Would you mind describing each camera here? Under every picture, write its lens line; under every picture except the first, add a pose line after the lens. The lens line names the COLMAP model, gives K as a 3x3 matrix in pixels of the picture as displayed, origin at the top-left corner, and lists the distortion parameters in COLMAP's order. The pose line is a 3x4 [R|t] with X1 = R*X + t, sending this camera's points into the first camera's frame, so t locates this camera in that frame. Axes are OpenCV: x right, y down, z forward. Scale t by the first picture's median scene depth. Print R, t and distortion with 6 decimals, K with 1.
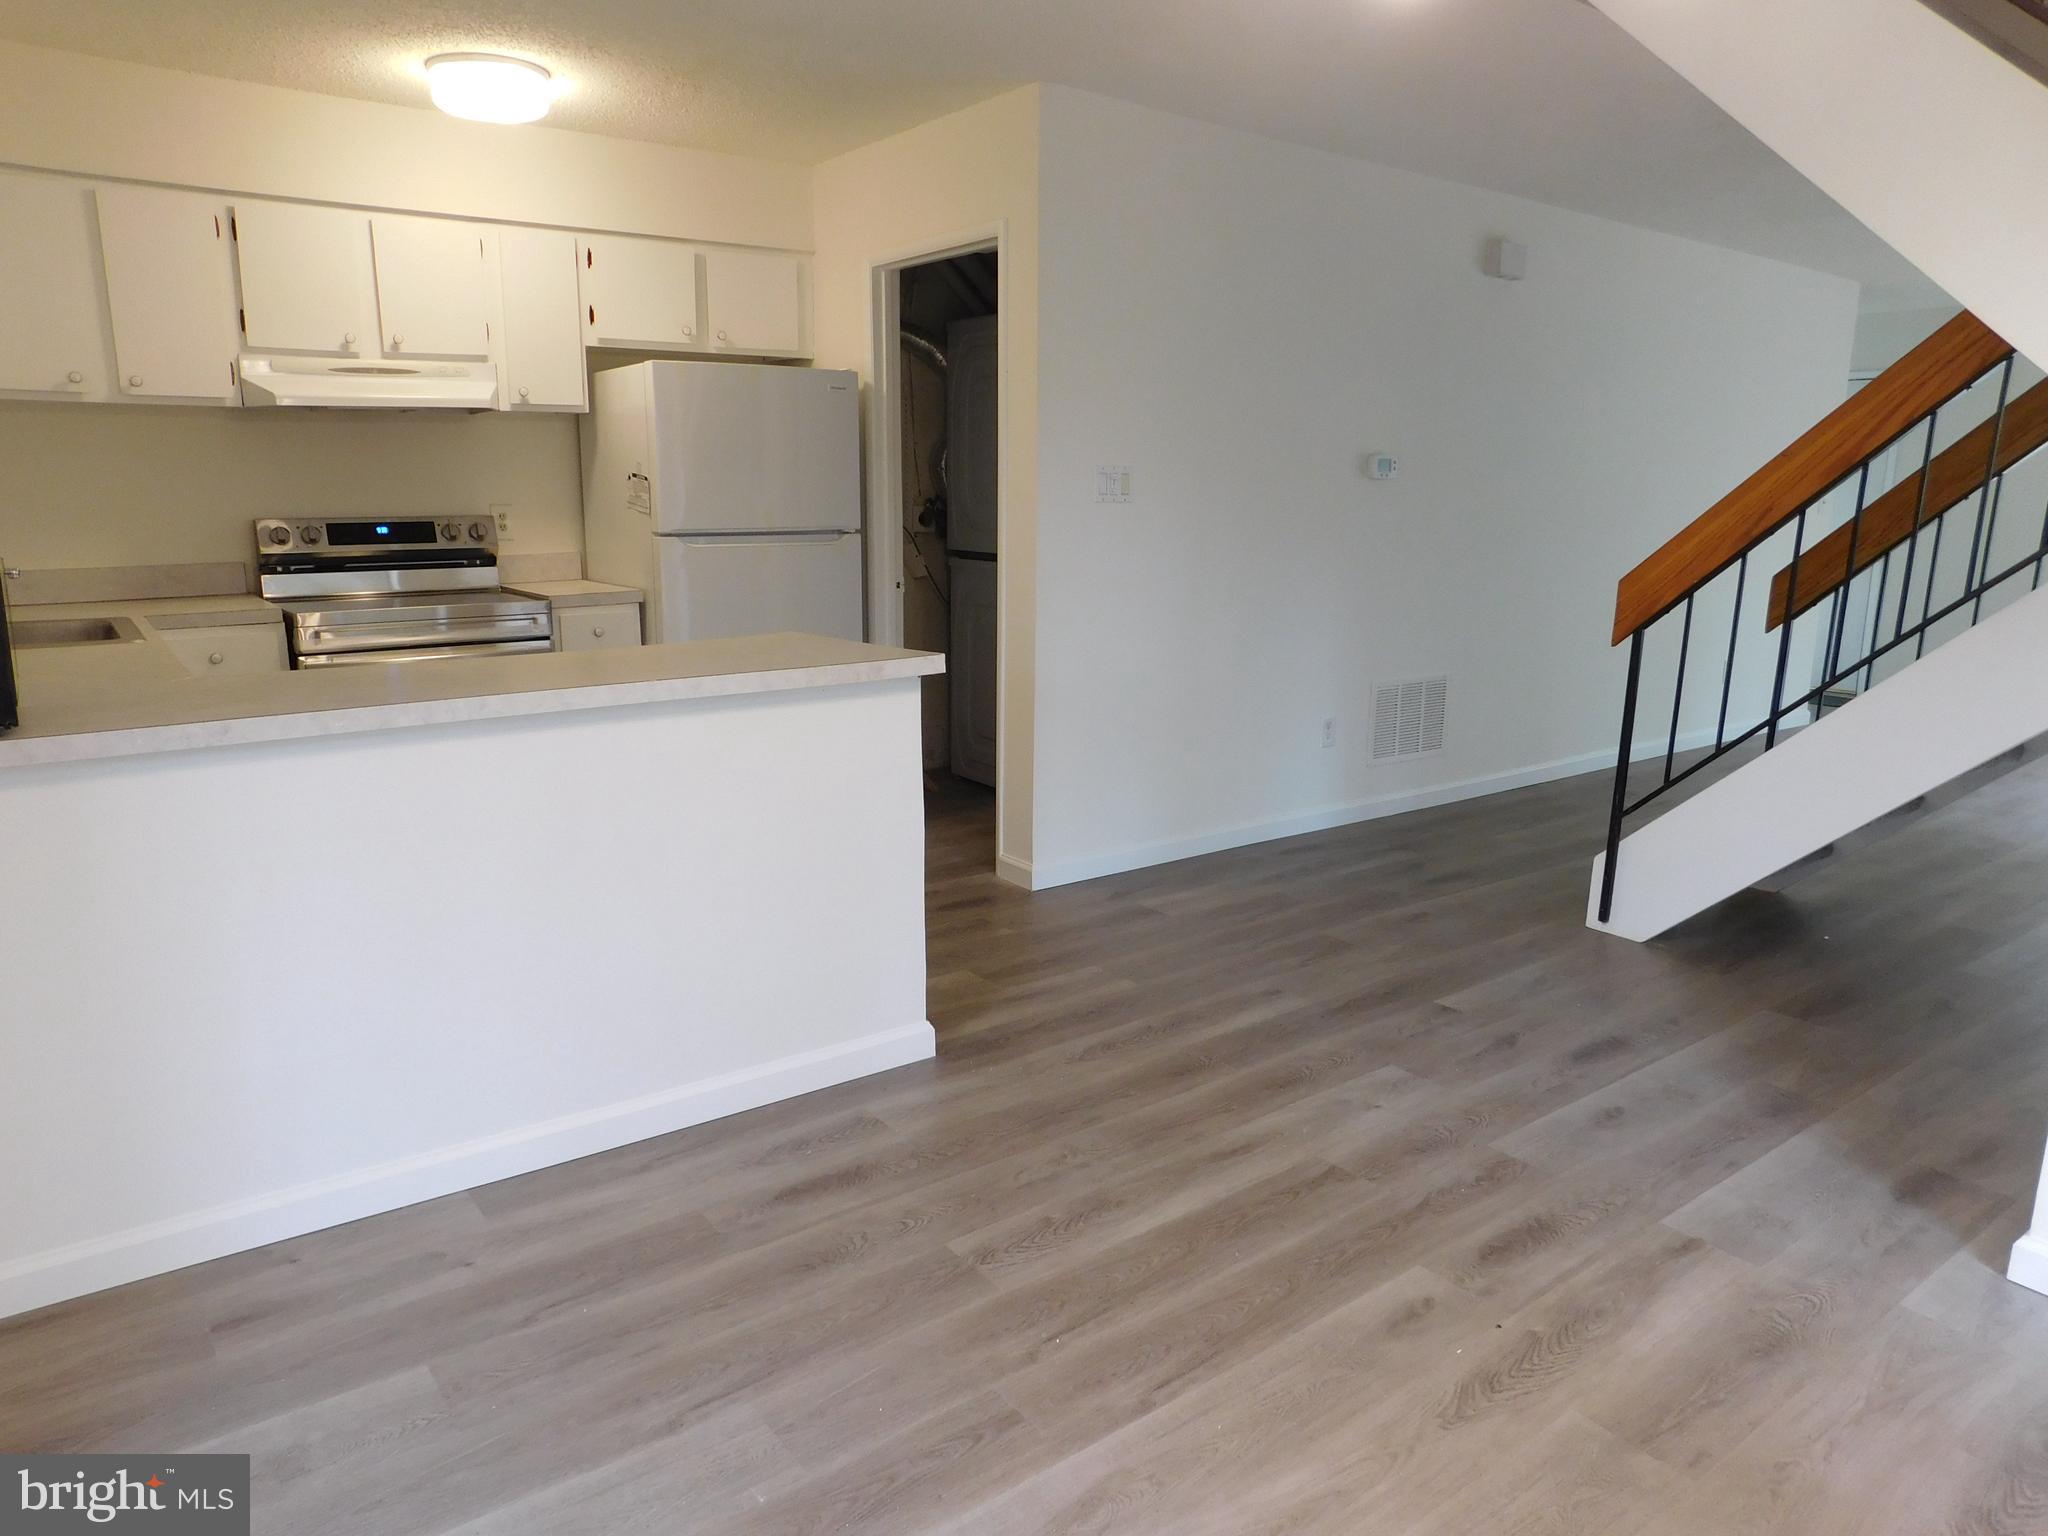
lens RADIAL K [[1357.9, 0, 1008.8], [0, 1357.9, 766.1], [0, 0, 1]] dist [-0.069336, 0.062523]
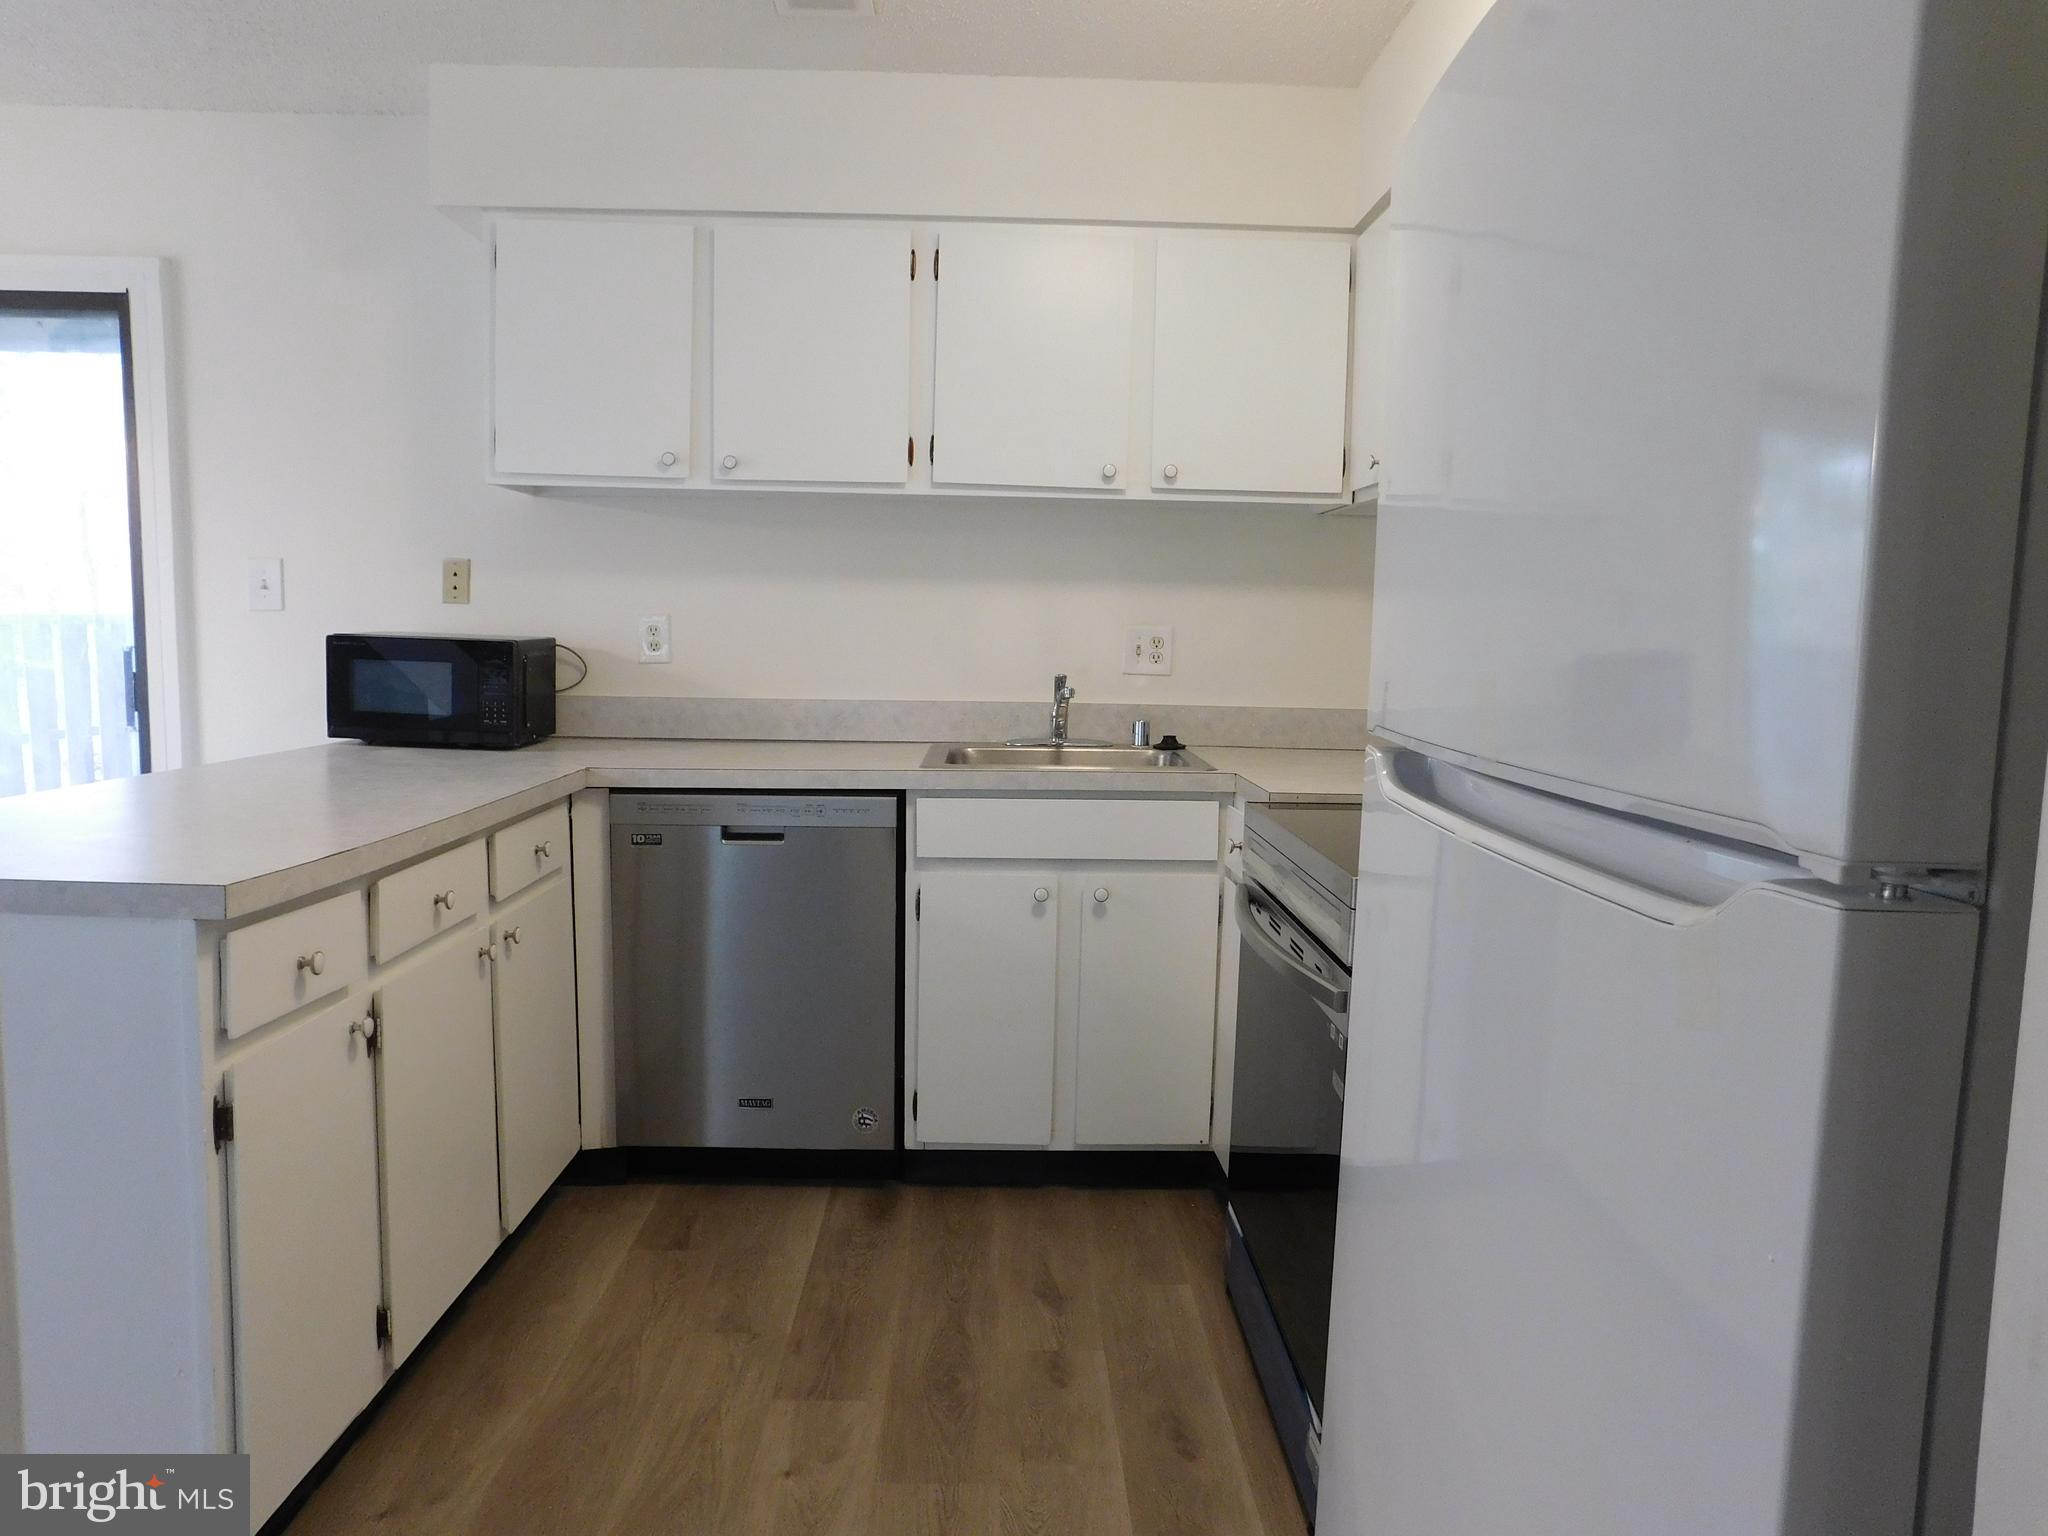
lens RADIAL K [[1357.9, 0, 1008.8], [0, 1357.9, 766.1], [0, 0, 1]] dist [-0.069336, 0.062523]
pose [[-0.569108, 0.071668, -0.819133, 0.038674], [-0.191441, 0.957270, 0.216761, -0.227005], [0.799666, 0.280176, -0.531070, 1.148560]]
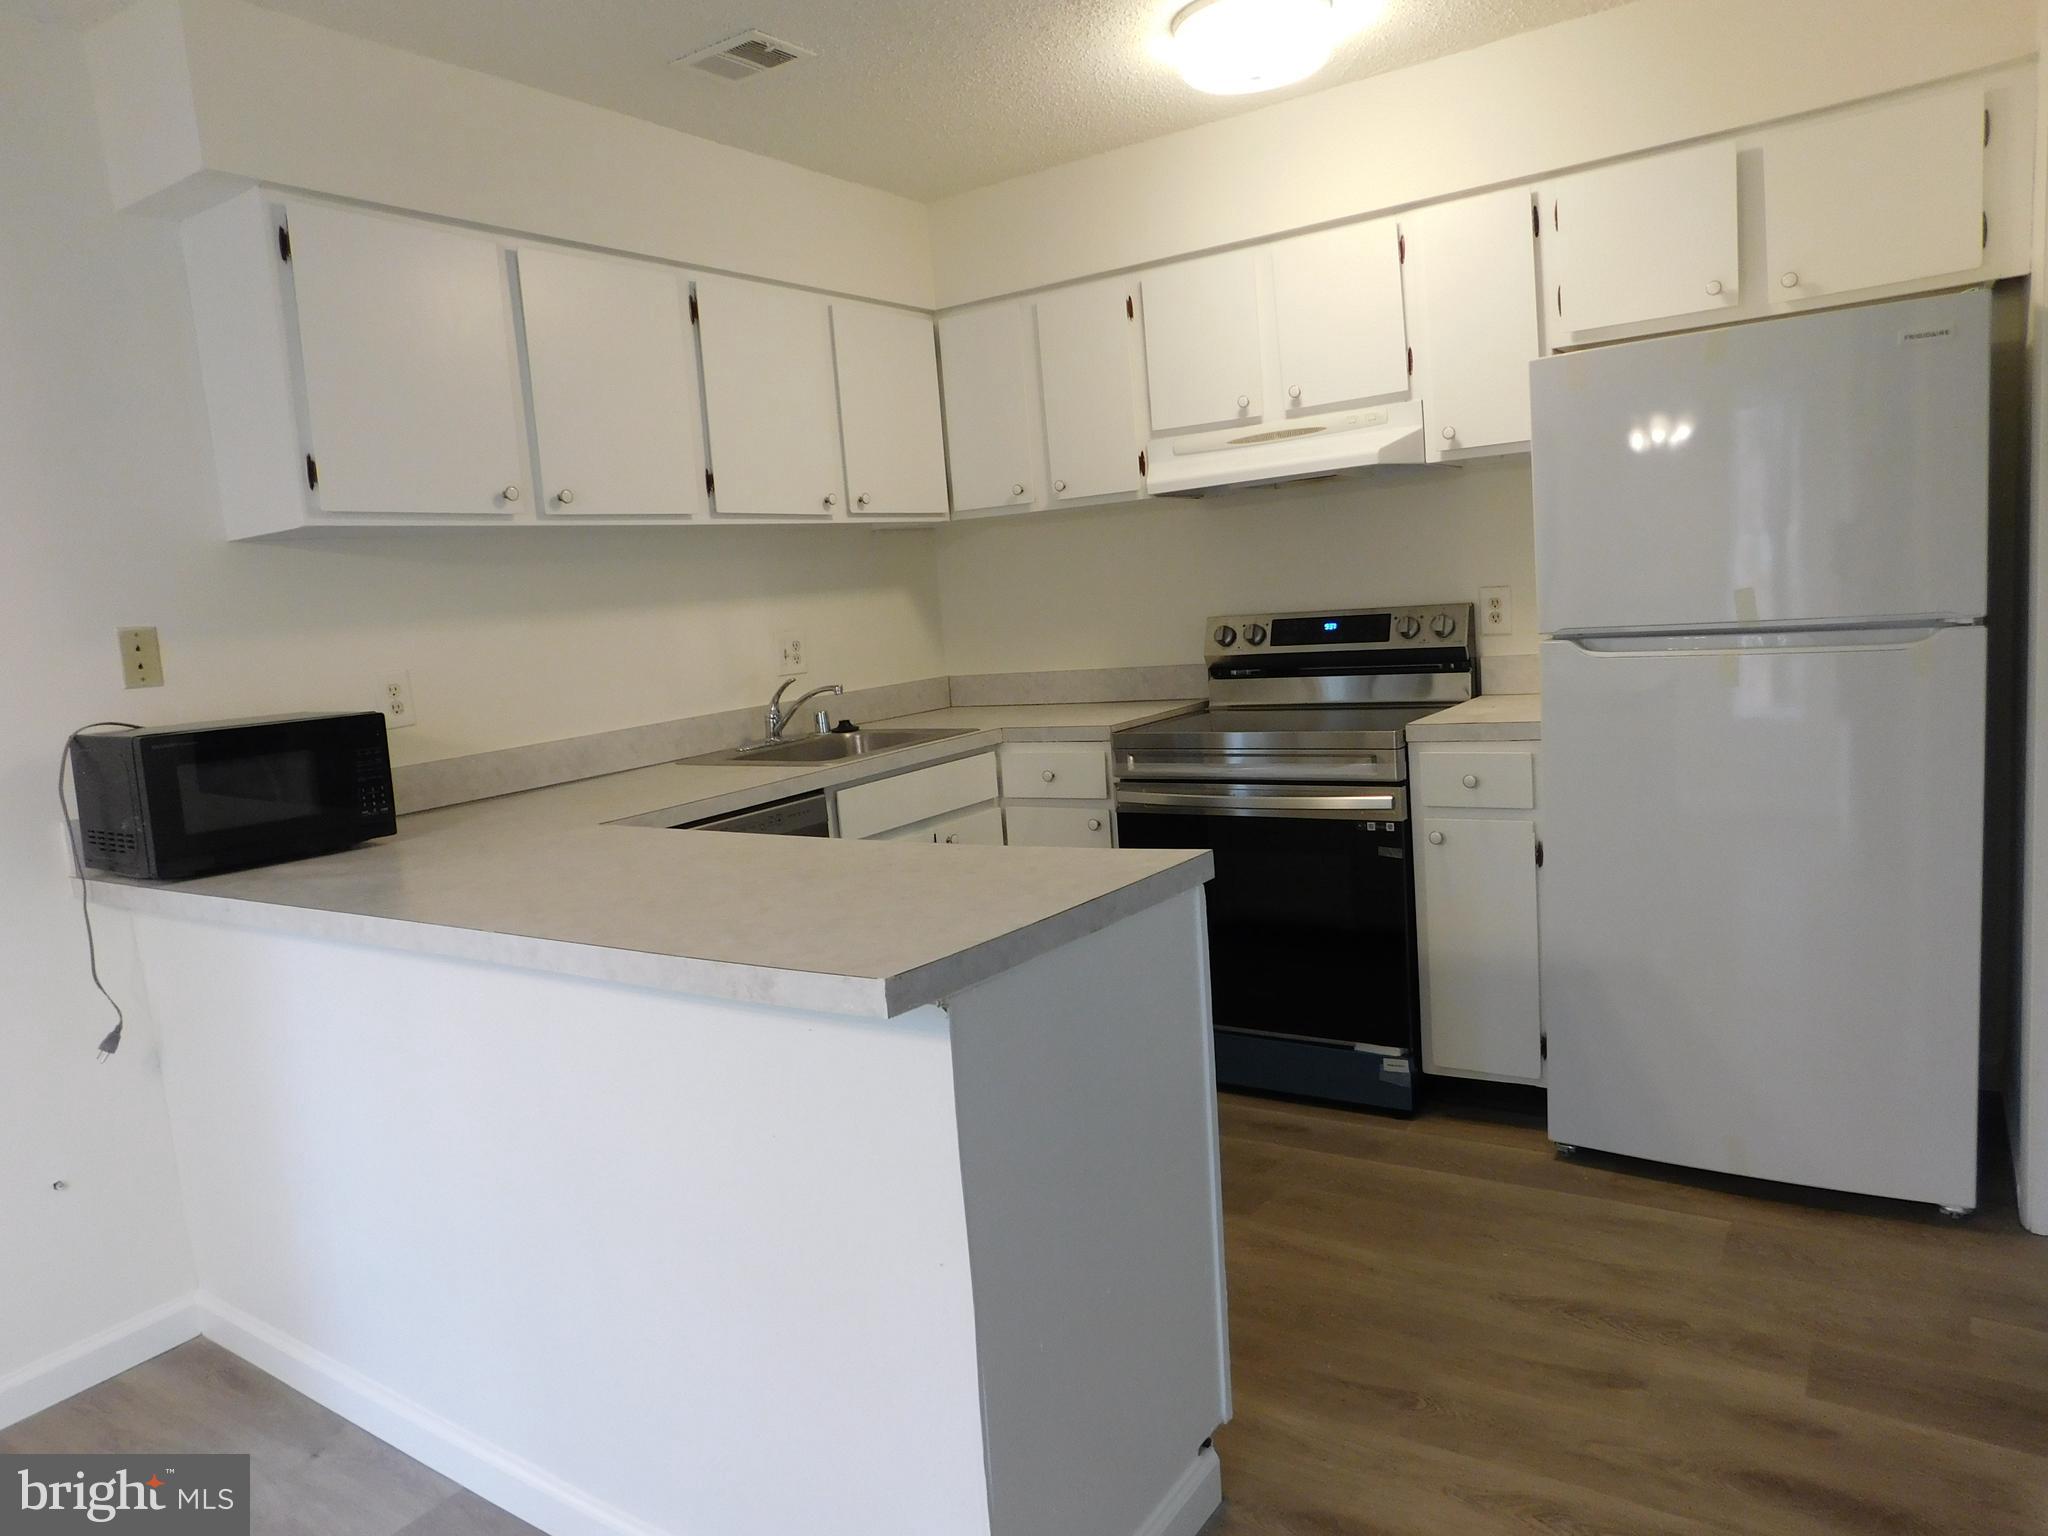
lens RADIAL K [[1357.9, 0, 1008.8], [0, 1357.9, 766.1], [0, 0, 1]] dist [-0.069336, 0.062523]
pose [[0.335942, 0.089896, -0.937583, 0.257294], [-0.113897, 0.992007, 0.054304, -0.123887], [0.934971, 0.088545, 0.343495, 0.589420]]
